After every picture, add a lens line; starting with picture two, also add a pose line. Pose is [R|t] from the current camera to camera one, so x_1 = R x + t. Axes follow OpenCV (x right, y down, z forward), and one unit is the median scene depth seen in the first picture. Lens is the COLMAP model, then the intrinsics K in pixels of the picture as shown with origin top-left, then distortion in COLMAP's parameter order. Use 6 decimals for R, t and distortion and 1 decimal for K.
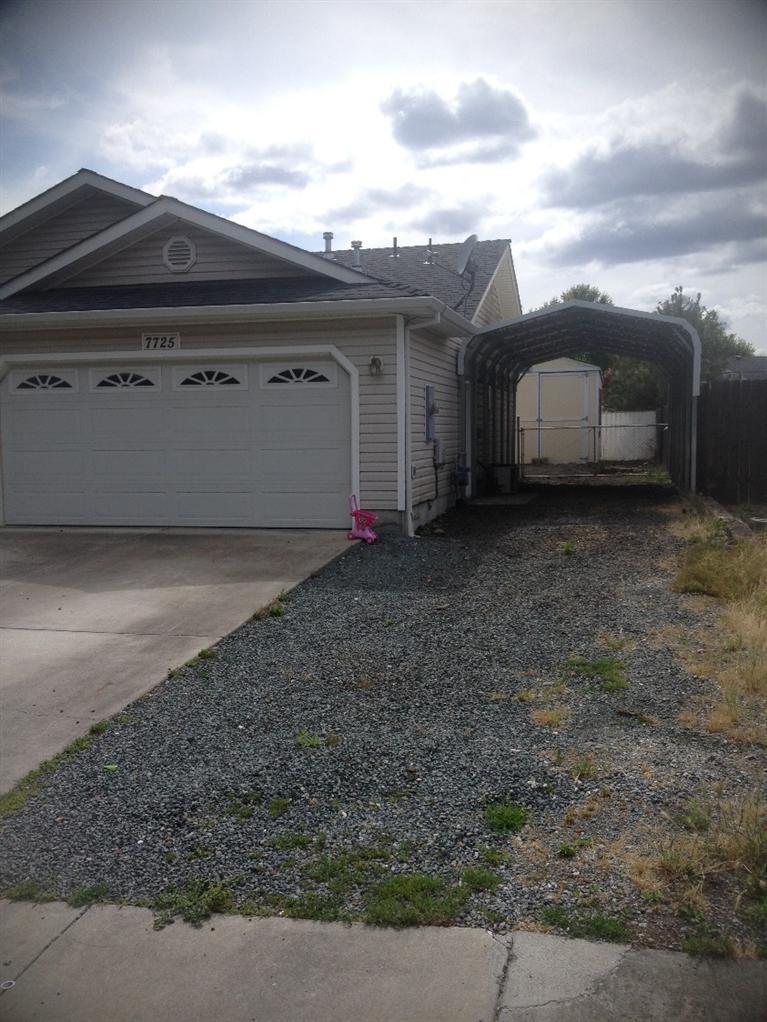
lens RADIAL K [[964.4, 0, 359.6], [0, 964.4, 513.3], [0, 0, 1]] dist [0.099636, -0.005590]
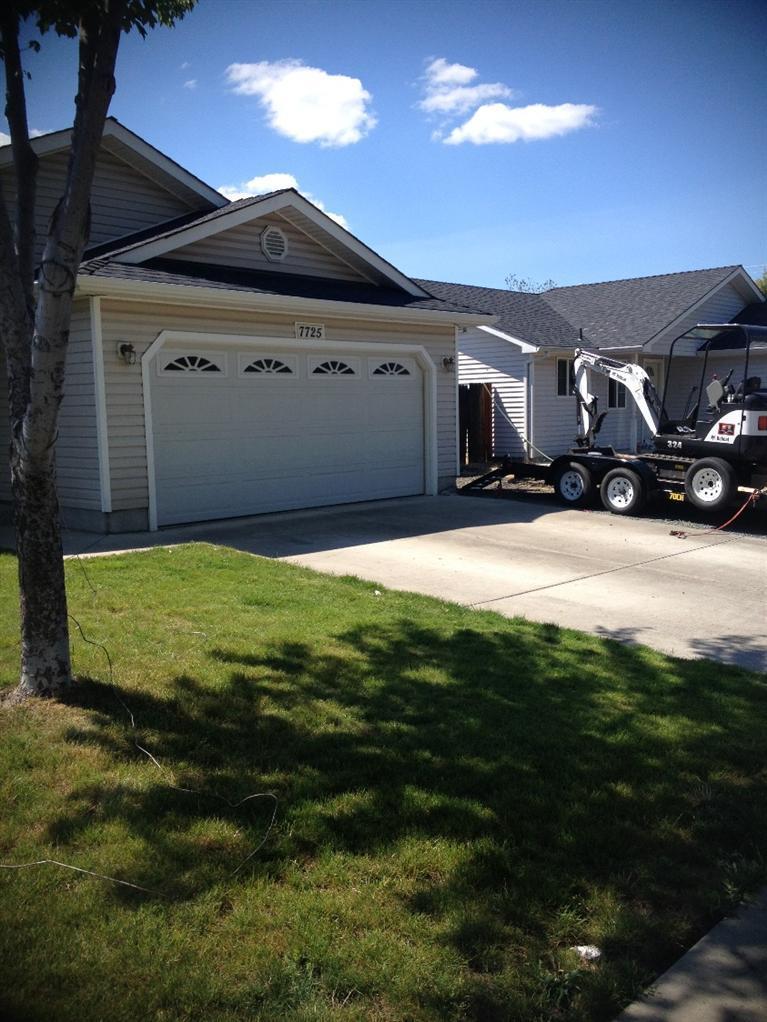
lens RADIAL K [[964.4, 0, 359.6], [0, 964.4, 513.3], [0, 0, 1]] dist [0.099636, -0.005590]
pose [[0.510045, -0.086668, 0.855770, -1.041962], [0.083253, 0.995214, 0.051171, -0.029139], [-0.856109, 0.045146, 0.514819, 0.408953]]
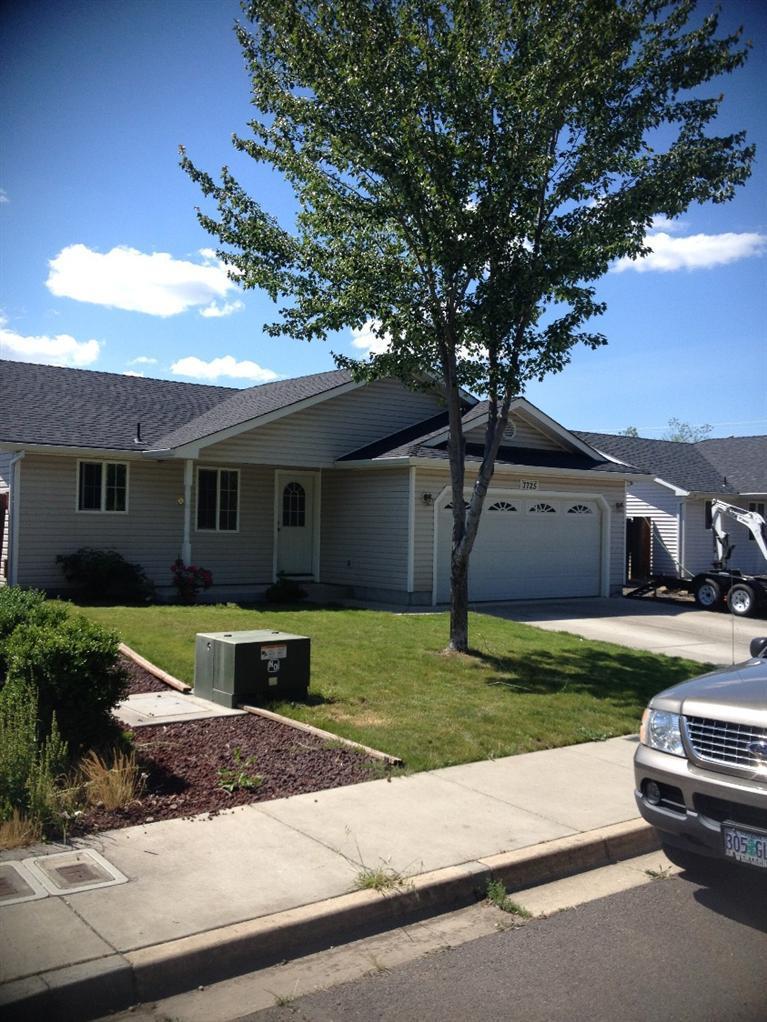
lens RADIAL K [[980.0, 0, 386.7], [0, 980.0, 523.7], [0, 0, 1]] dist [0.103172, -0.002725]
pose [[0.615515, 0.028279, 0.787617, -1.576653], [0.036042, 0.997301, -0.063974, -0.014850], [-0.787300, 0.067764, 0.612835, 0.177774]]
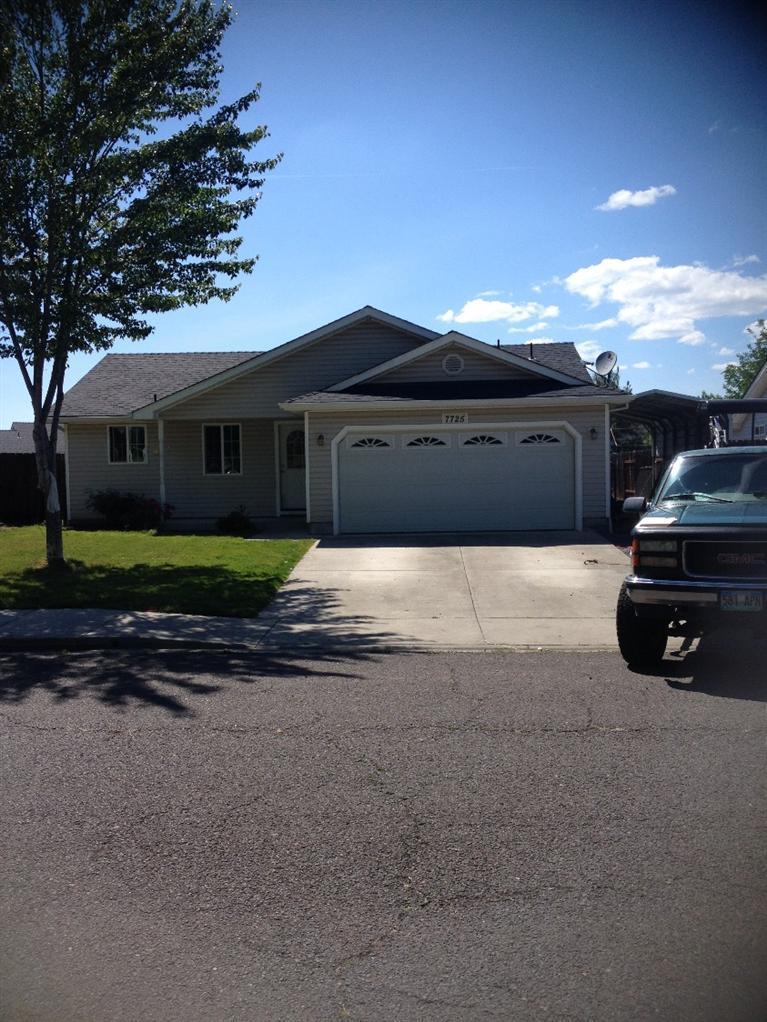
lens RADIAL K [[962.3, 0, 370.8], [0, 962.3, 509.3], [0, 0, 1]] dist [0.169915, -0.361859]
pose [[0.983496, -0.011095, 0.180589, -0.615336], [0.019646, 0.998765, -0.045631, 0.047042], [-0.179860, 0.048426, 0.982500, -0.551443]]
